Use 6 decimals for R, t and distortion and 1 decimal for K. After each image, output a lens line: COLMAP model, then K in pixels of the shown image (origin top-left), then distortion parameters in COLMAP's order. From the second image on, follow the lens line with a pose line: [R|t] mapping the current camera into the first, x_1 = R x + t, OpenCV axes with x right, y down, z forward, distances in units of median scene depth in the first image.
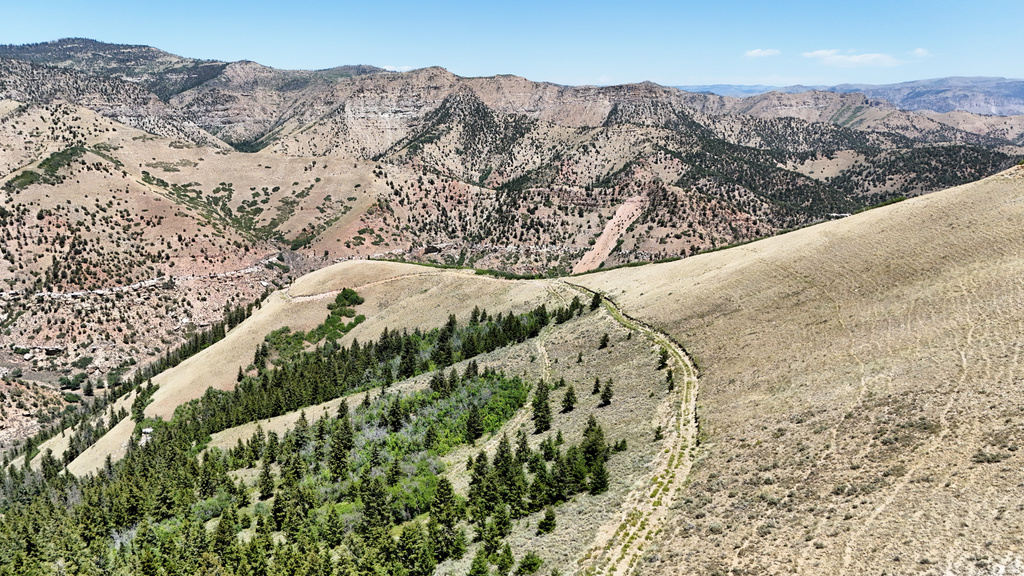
lens RADIAL K [[752.0, 0, 513.9], [0, 752.0, 291.4], [0, 0, 1]] dist [0.050218, -0.043211]
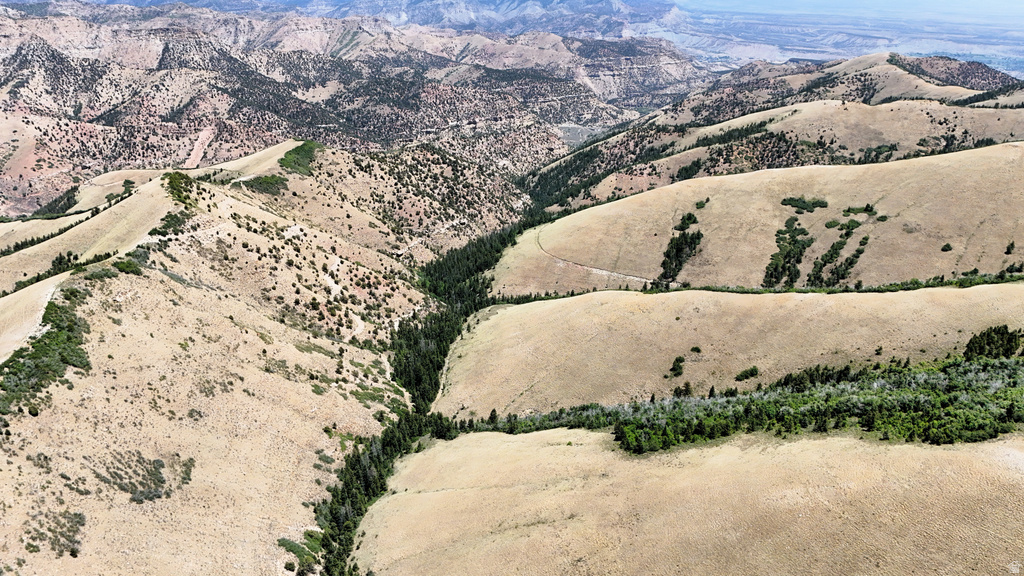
lens RADIAL K [[752.0, 0, 517.7], [0, 752.0, 289.1], [0, 0, 1]] dist [0.050218, -0.043211]
pose [[0.841186, -0.189307, 0.506527, -0.149243], [0.119855, 0.978691, 0.166730, 0.030141], [-0.527296, -0.079542, 0.845950, -0.687301]]
